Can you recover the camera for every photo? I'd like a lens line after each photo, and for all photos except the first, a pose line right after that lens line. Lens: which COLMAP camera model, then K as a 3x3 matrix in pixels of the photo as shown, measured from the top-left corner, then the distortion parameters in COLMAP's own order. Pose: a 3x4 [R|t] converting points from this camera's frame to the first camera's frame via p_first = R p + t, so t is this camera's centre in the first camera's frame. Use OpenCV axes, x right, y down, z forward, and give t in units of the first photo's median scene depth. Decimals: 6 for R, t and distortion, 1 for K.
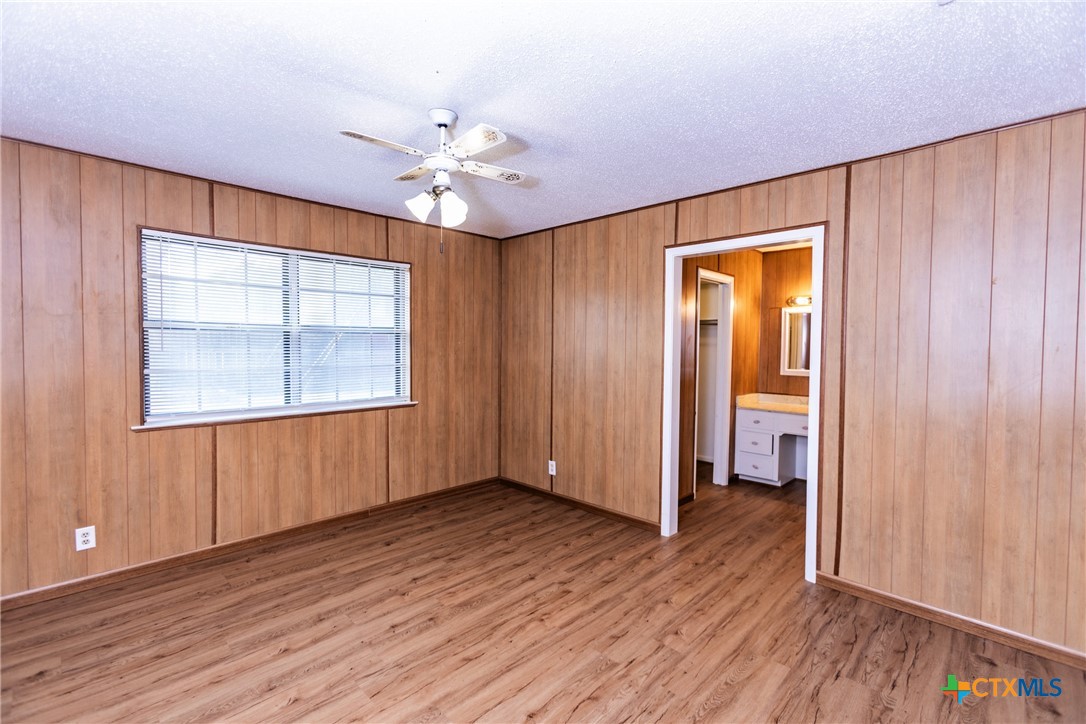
lens RADIAL K [[486.3, 0, 543.1], [0, 486.3, 362.9], [0, 0, 1]] dist [-0.006992, 0.005007]
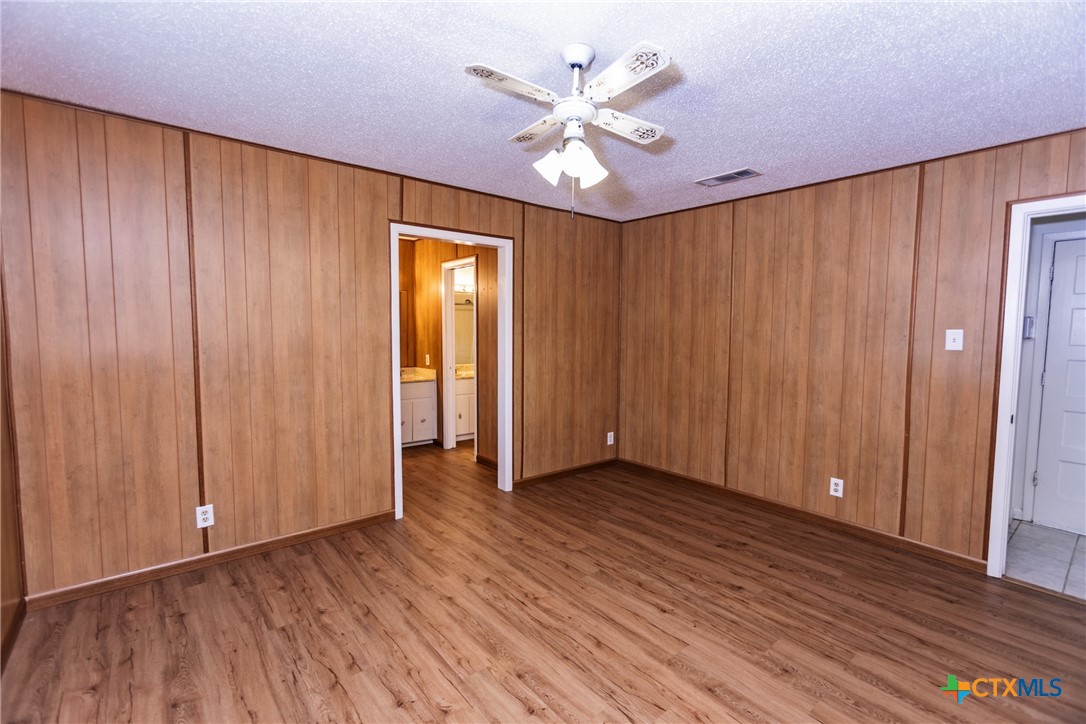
lens RADIAL K [[486.3, 0, 541.5], [0, 486.3, 361.0], [0, 0, 1]] dist [-0.006992, 0.005007]
pose [[0.104447, -0.077756, 0.991486, -0.712888], [0.024541, 0.996837, 0.075590, -0.030824], [-0.994228, 0.016437, 0.106025, 0.641482]]
